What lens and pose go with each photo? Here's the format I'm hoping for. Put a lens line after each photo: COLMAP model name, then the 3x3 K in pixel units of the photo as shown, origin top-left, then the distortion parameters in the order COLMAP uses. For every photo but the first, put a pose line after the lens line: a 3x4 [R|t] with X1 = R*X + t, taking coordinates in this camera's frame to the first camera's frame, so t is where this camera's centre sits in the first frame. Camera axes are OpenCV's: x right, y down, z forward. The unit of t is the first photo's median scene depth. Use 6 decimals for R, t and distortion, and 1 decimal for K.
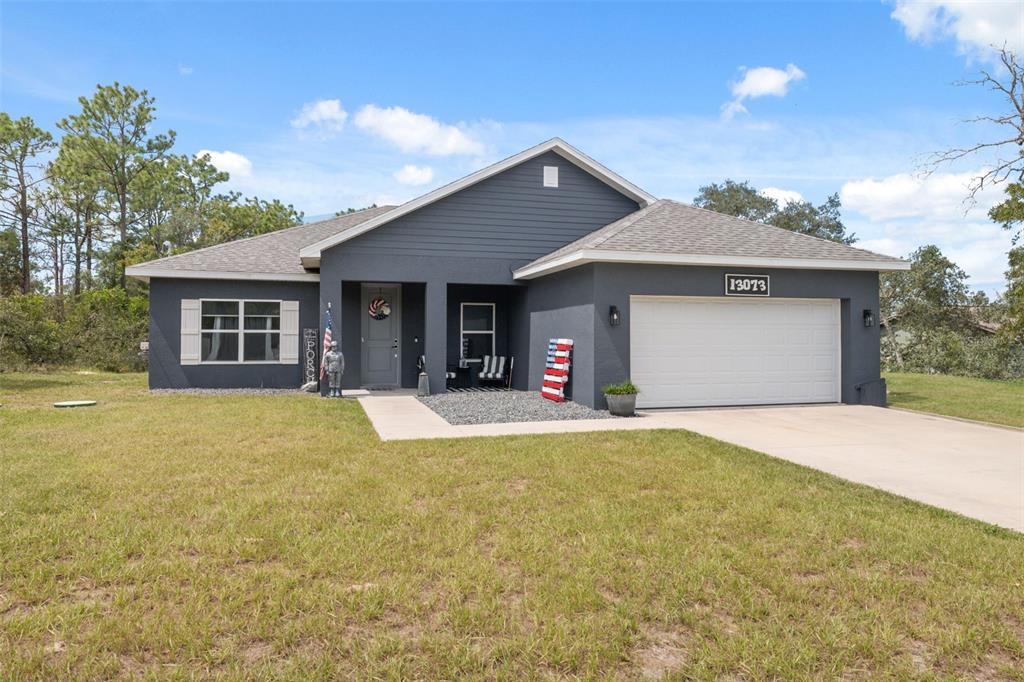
lens RADIAL K [[685.5, 0, 514.8], [0, 685.5, 327.4], [0, 0, 1]] dist [-0.002795, 0.004326]
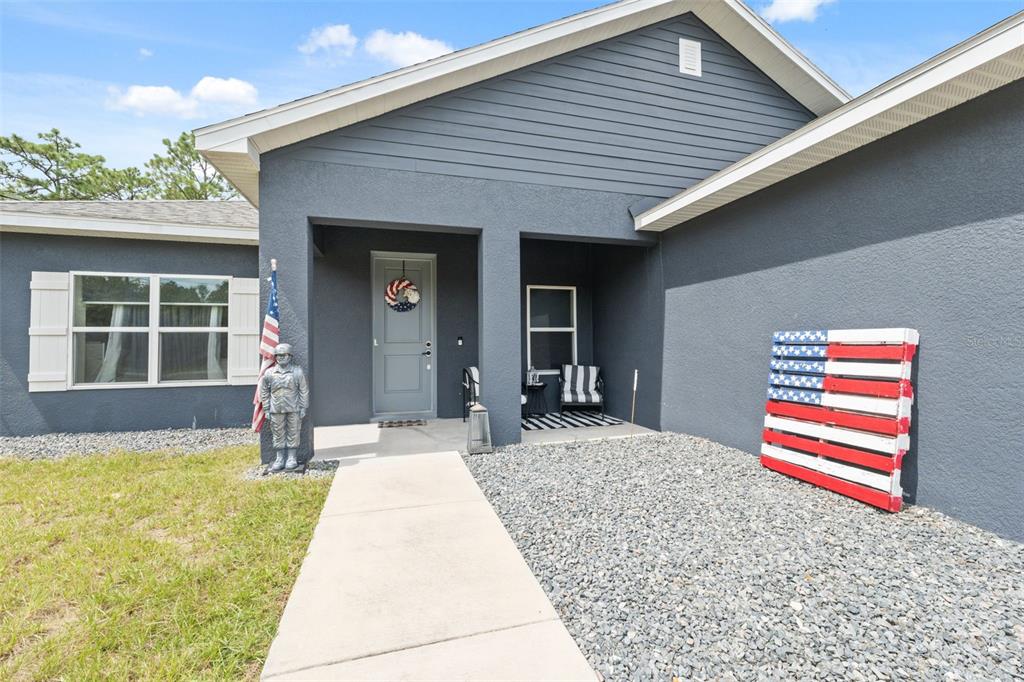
lens RADIAL K [[426.1, 0, 513.9], [0, 426.1, 334.1], [0, 0, 1]] dist [0.001082, 0.000412]
pose [[0.999931, -0.011533, 0.002397, -0.104394], [0.011555, 0.999889, -0.009376, 0.016820], [-0.002289, 0.009403, 0.999953, 0.664986]]
